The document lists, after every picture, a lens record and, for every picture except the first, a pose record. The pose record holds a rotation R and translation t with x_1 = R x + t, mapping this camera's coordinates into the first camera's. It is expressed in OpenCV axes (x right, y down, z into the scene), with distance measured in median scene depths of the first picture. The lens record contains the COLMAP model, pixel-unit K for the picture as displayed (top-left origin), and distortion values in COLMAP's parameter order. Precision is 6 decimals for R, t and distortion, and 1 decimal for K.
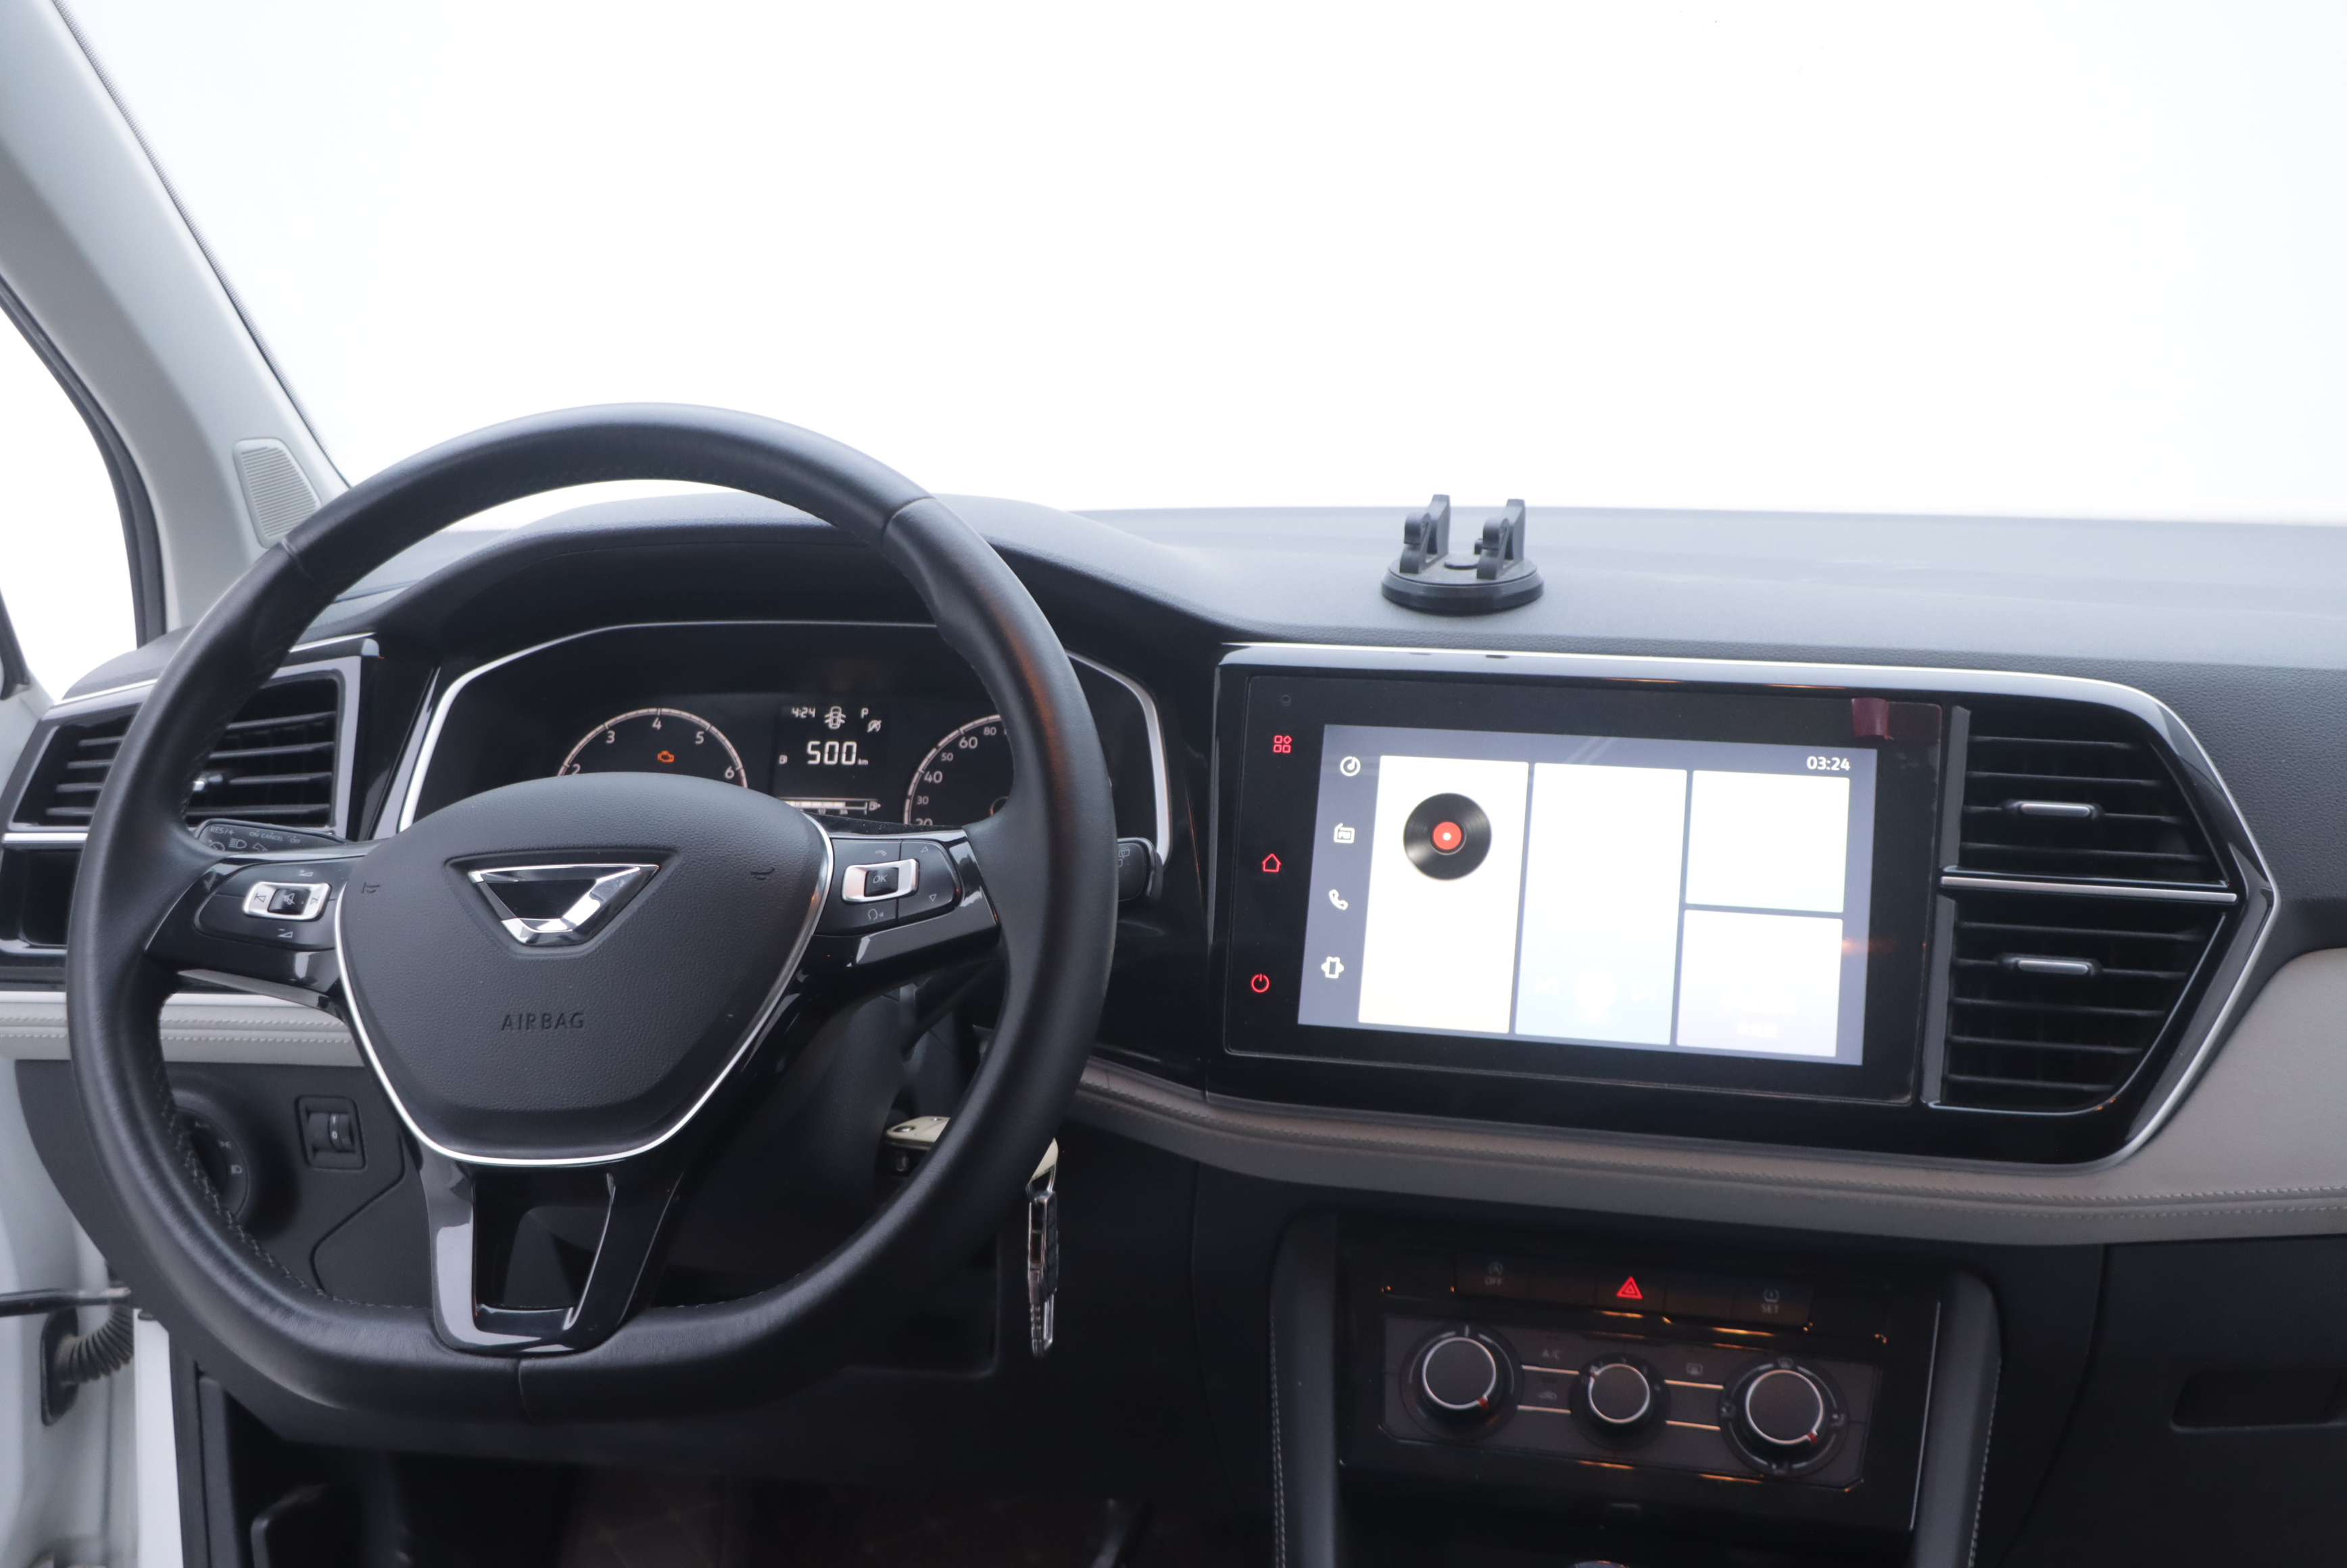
lens RADIAL K [[2356.2, 0, 1186.8], [0, 2356.2, 791.4], [0, 0, 1]] dist [-0.080402, 0.000000]
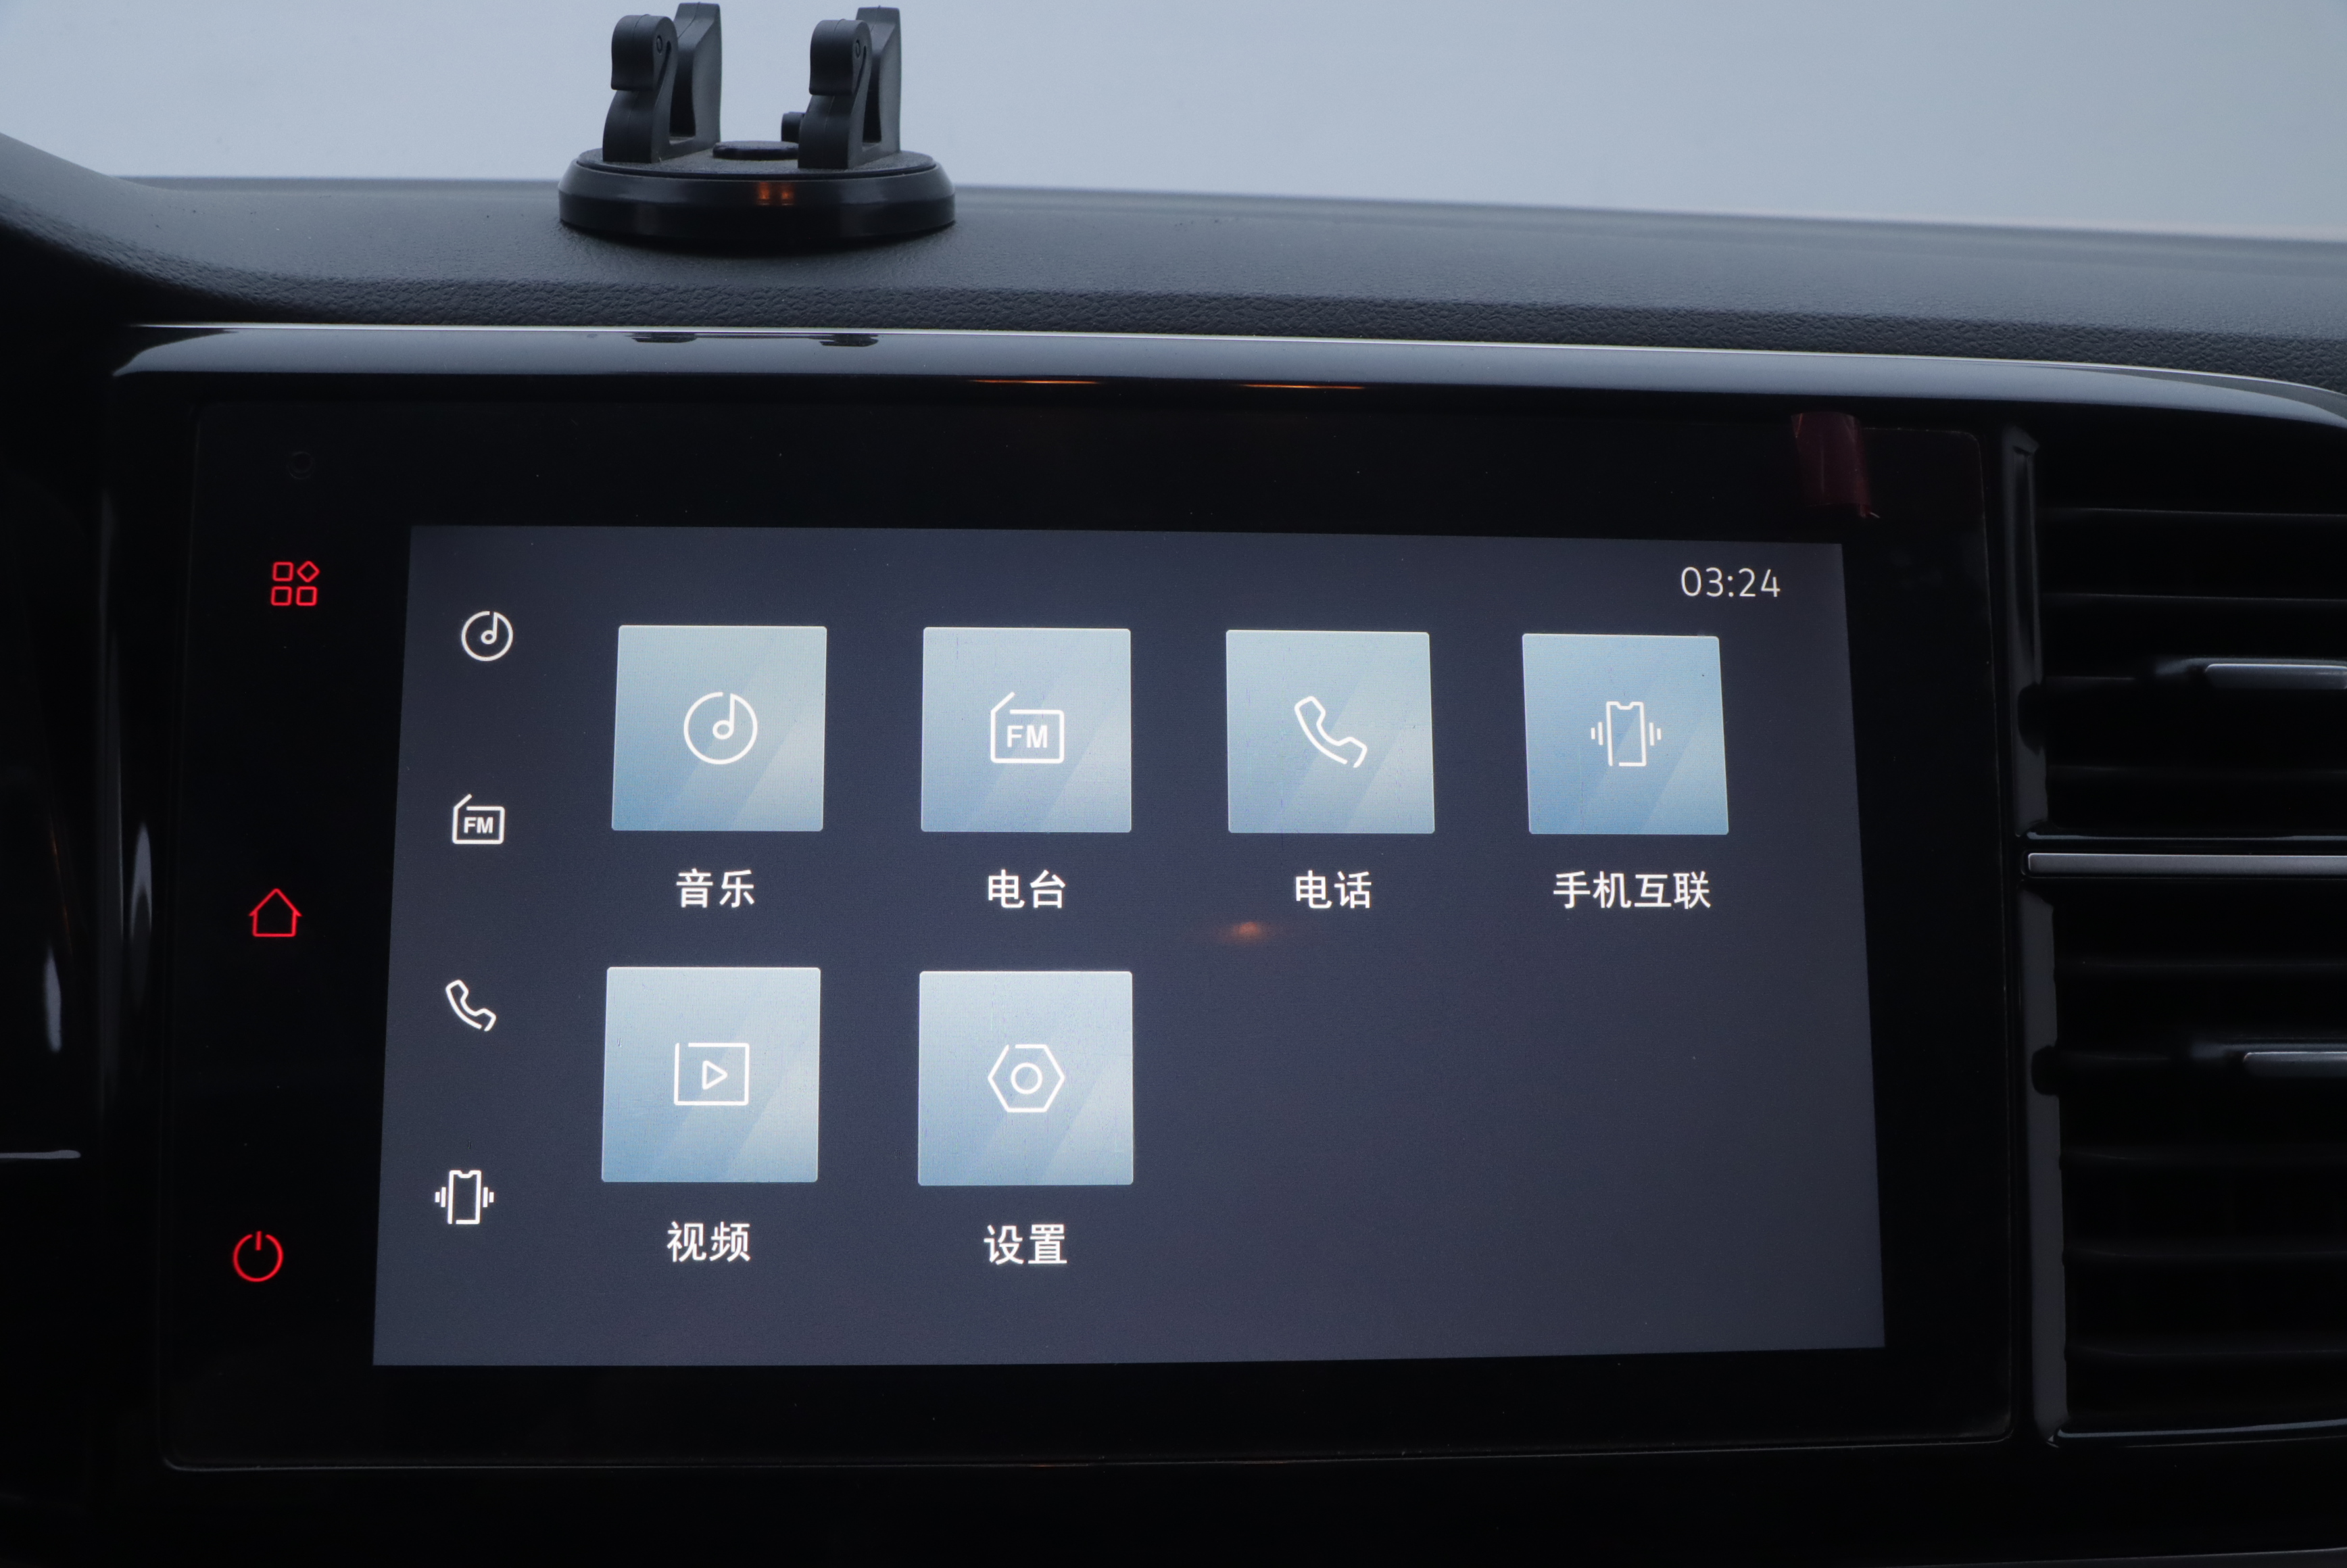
lens RADIAL K [[2356.2, 0, 1171.0], [0, 2356.2, 811.6], [0, 0, 1]] dist [-0.080402, 0.000000]
pose [[0.948105, -0.050775, 0.313876, 0.057048], [0.044235, 0.998631, 0.027929, 0.011513], [-0.314864, -0.012596, 0.949053, 0.649205]]
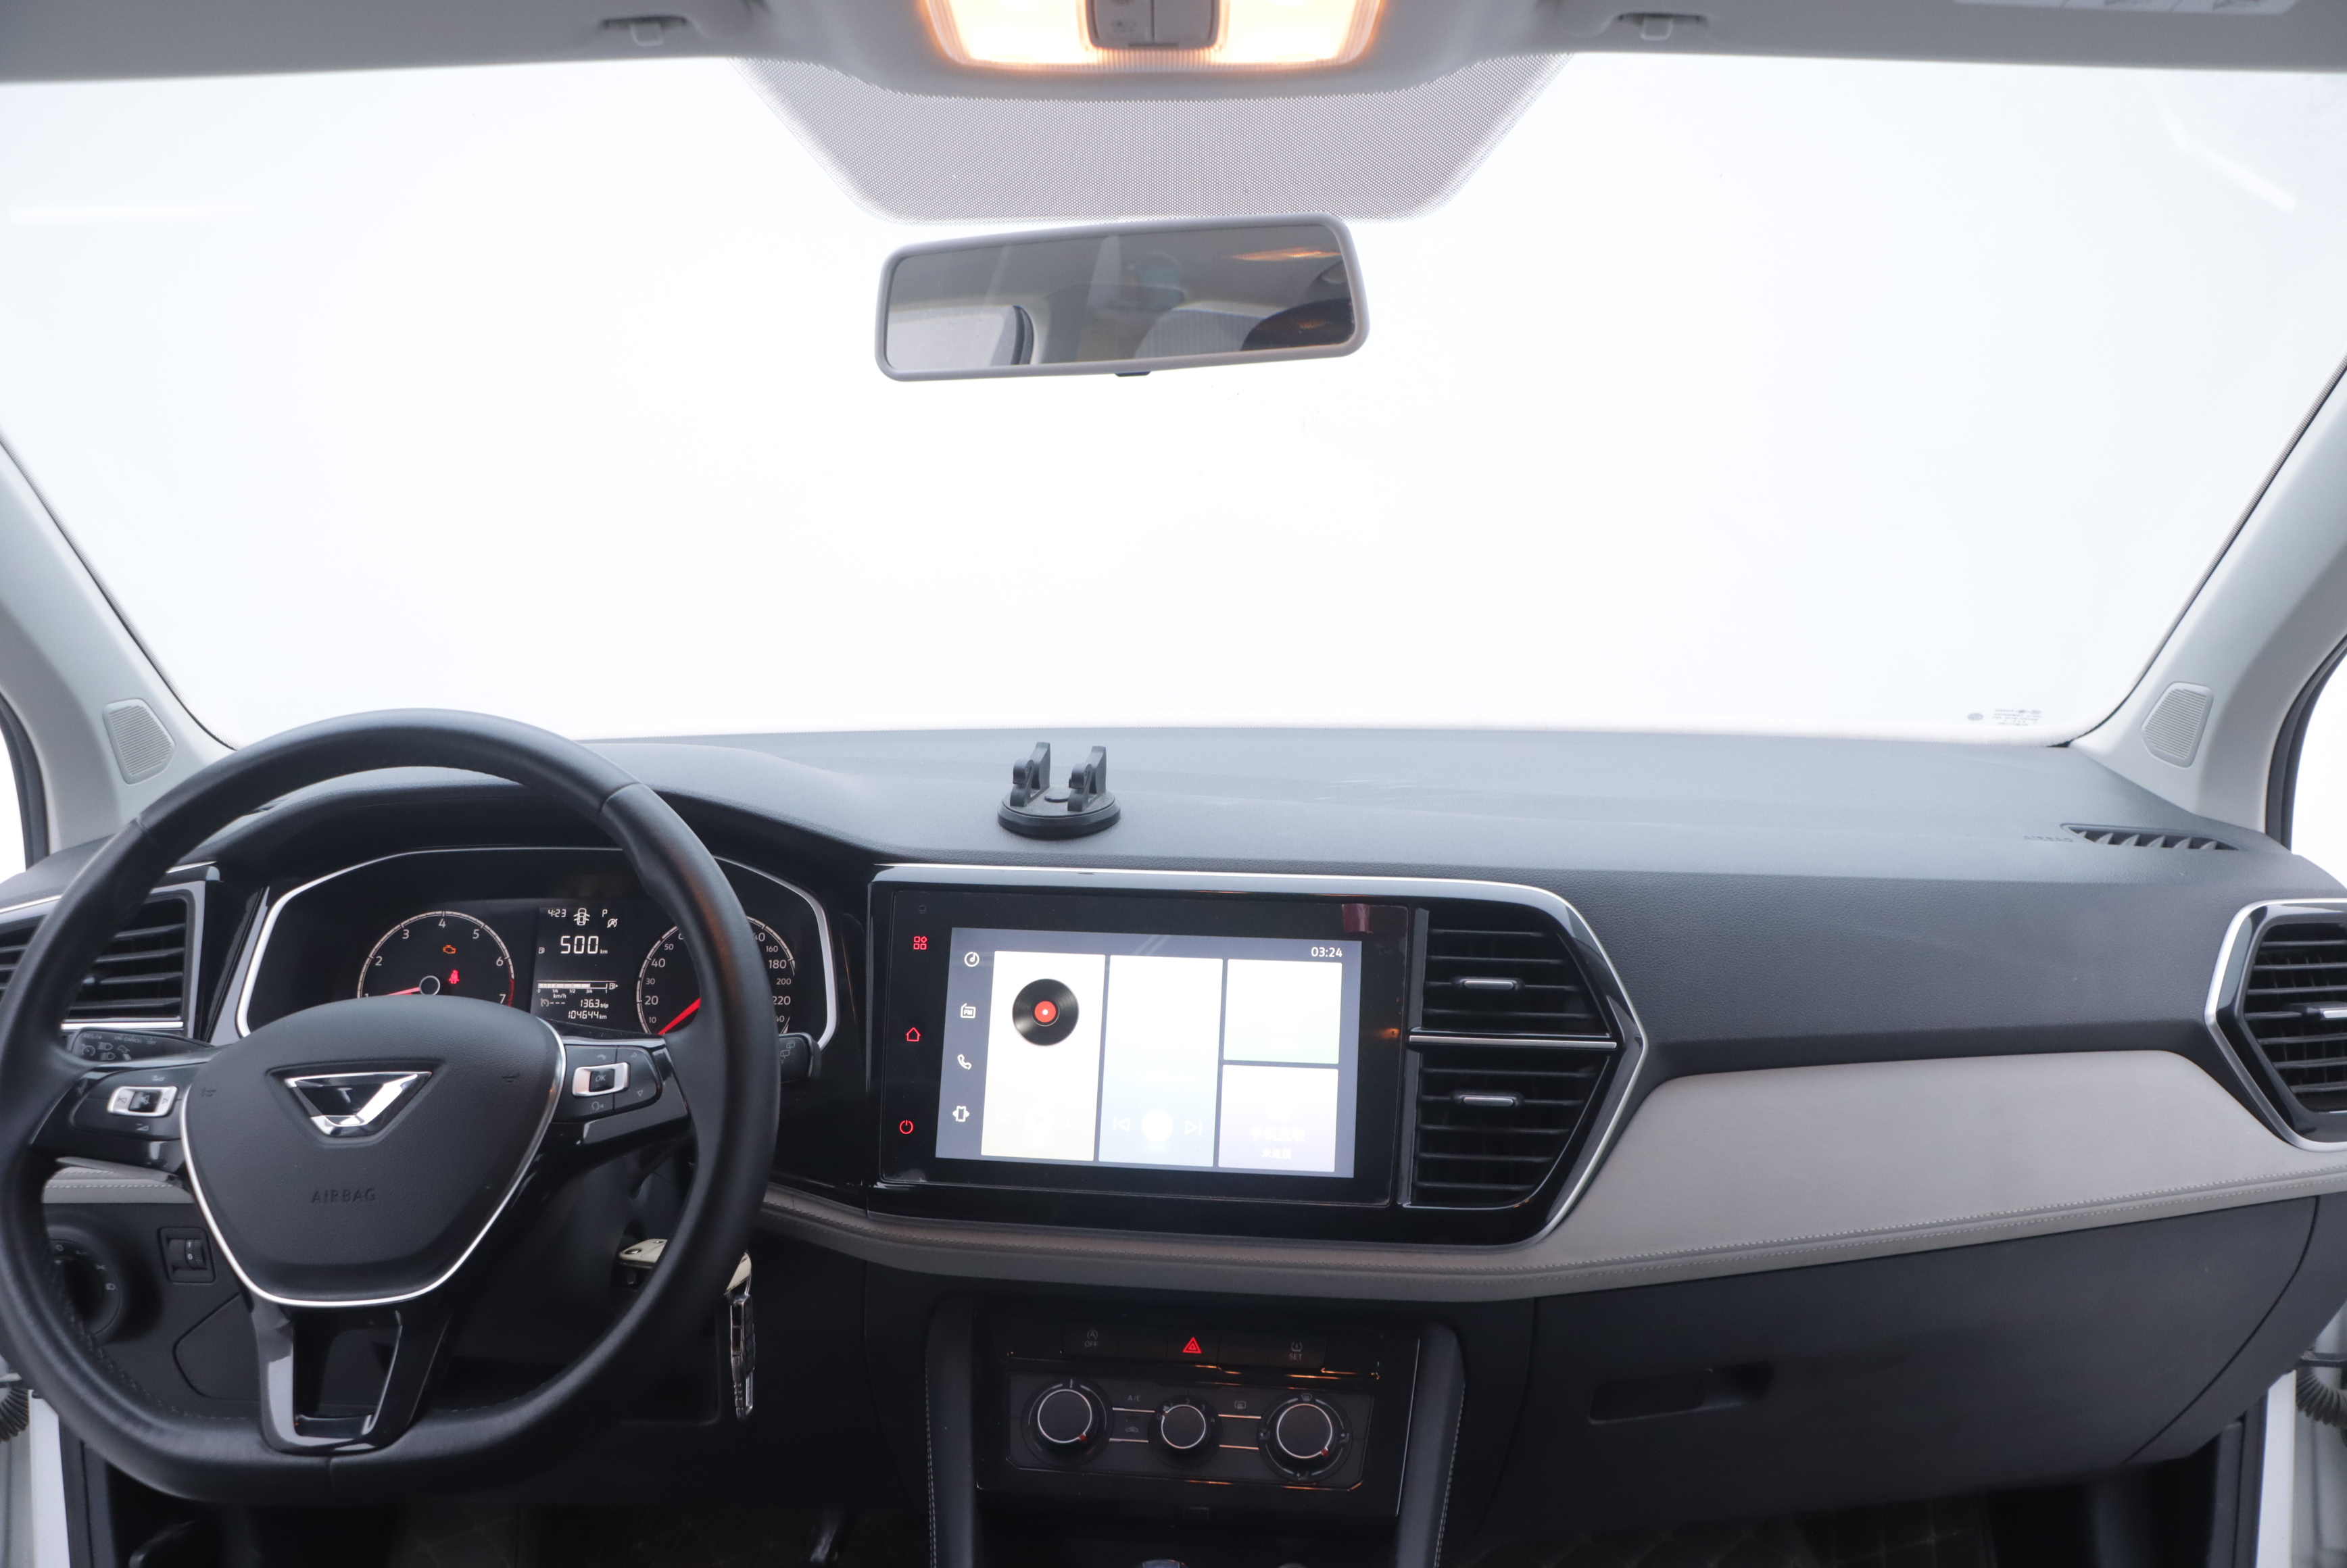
lens RADIAL K [[1922.9, 0, 1178.3], [0, 1922.9, 785.2], [0, 0, 1]] dist [-0.178328, 0.127894]
pose [[0.991011, -0.017132, 0.132682, 0.045141], [0.022384, 0.999019, -0.038197, -0.067134], [-0.131897, 0.040824, 0.990422, -0.082165]]
